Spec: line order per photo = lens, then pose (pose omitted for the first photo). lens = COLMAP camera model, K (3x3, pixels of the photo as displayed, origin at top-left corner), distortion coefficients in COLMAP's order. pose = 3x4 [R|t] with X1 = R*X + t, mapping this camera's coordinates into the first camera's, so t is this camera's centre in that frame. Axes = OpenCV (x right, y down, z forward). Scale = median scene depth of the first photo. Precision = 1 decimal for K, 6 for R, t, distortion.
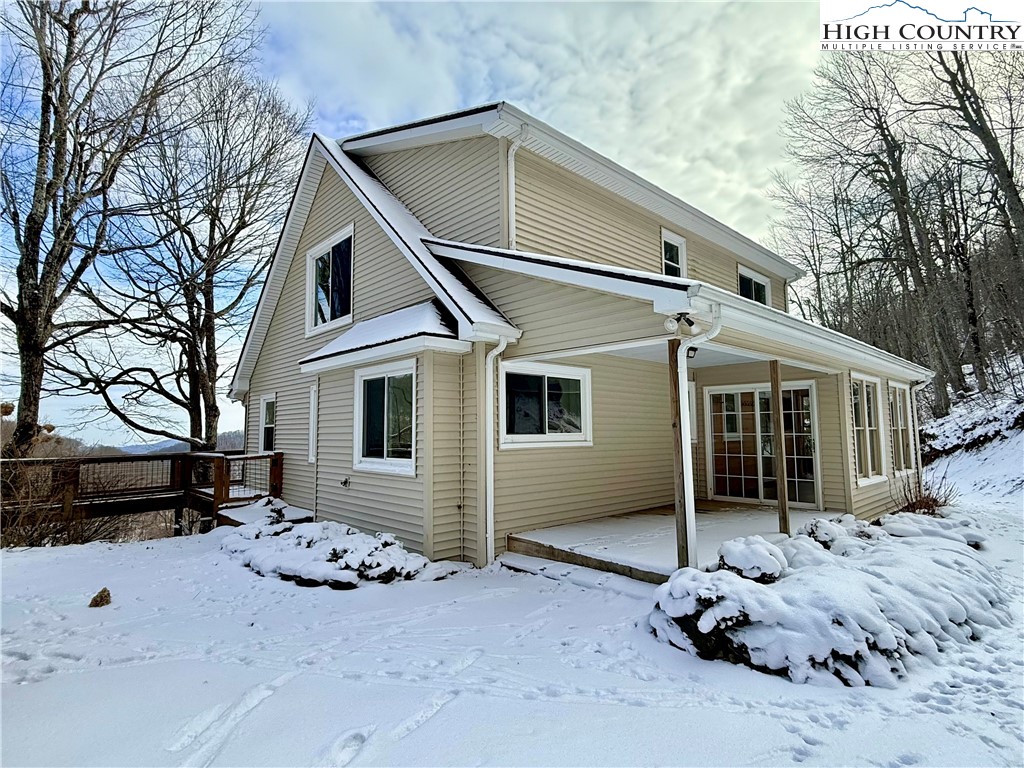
lens RADIAL K [[534.7, 0, 512.0], [0, 534.7, 384.0], [0, 0, 1]] dist [-0.000044, 0.000673]
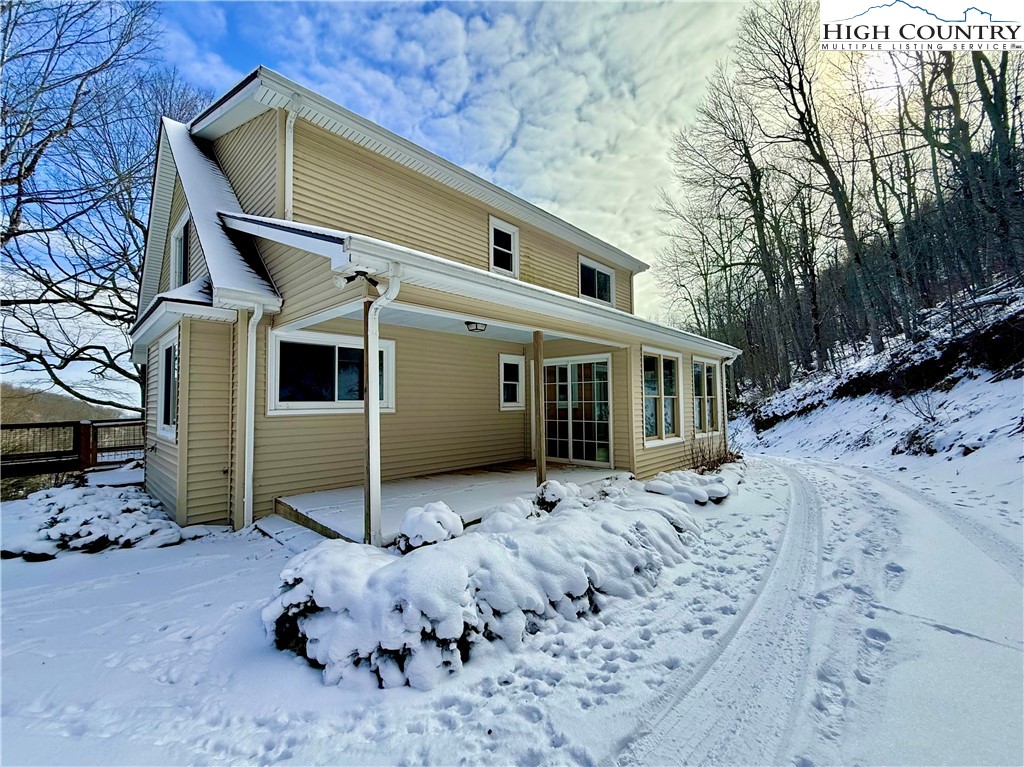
lens RADIAL K [[421.6, 0, 512.0], [0, 421.6, 383.5], [0, 0, 1]] dist [-0.000074, 0.000003]
pose [[0.998205, 0.000641, 0.059881, 0.336270], [-0.003188, 0.999093, 0.042462, 0.020690], [-0.059800, -0.042577, 0.997302, 0.141198]]
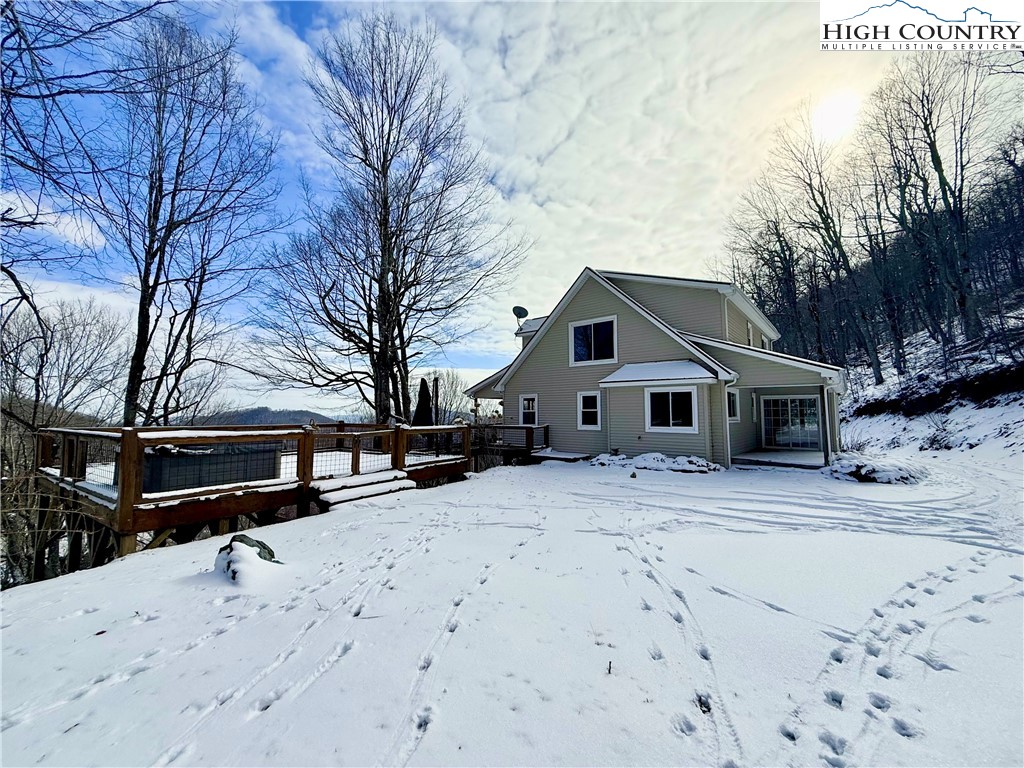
lens RADIAL K [[411.0, 0, 512.0], [0, 411.0, 384.0], [0, 0, 1]] dist [0.000638, 0.000107]
pose [[0.991825, 0.020814, 0.125900, -1.060793], [-0.022774, 0.999641, 0.014147, -0.052952], [-0.125561, -0.016899, 0.991942, -0.641767]]
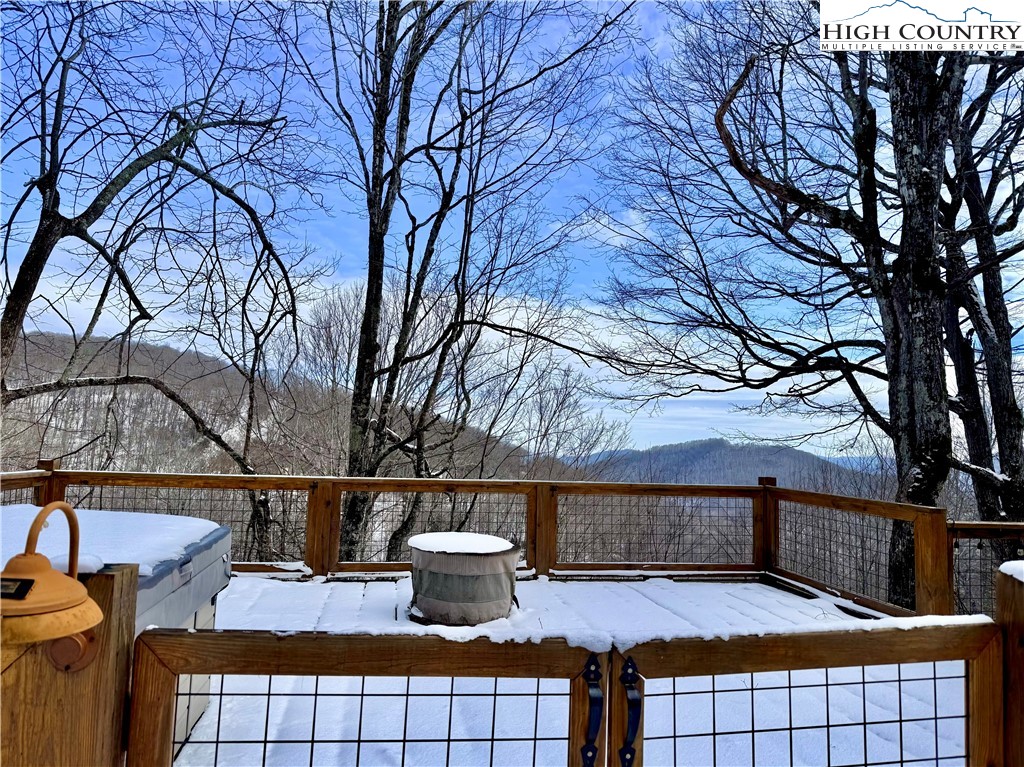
lens RADIAL K [[753.2, 0, 512.0], [0, 753.2, 383.5], [0, 0, 1]] dist [0.036678, -0.000960]
pose [[0.771422, -0.020374, -0.635998, -1.211080], [0.022203, 0.999741, -0.005096, 0.032686], [0.635937, -0.010190, 0.771674, 0.365316]]
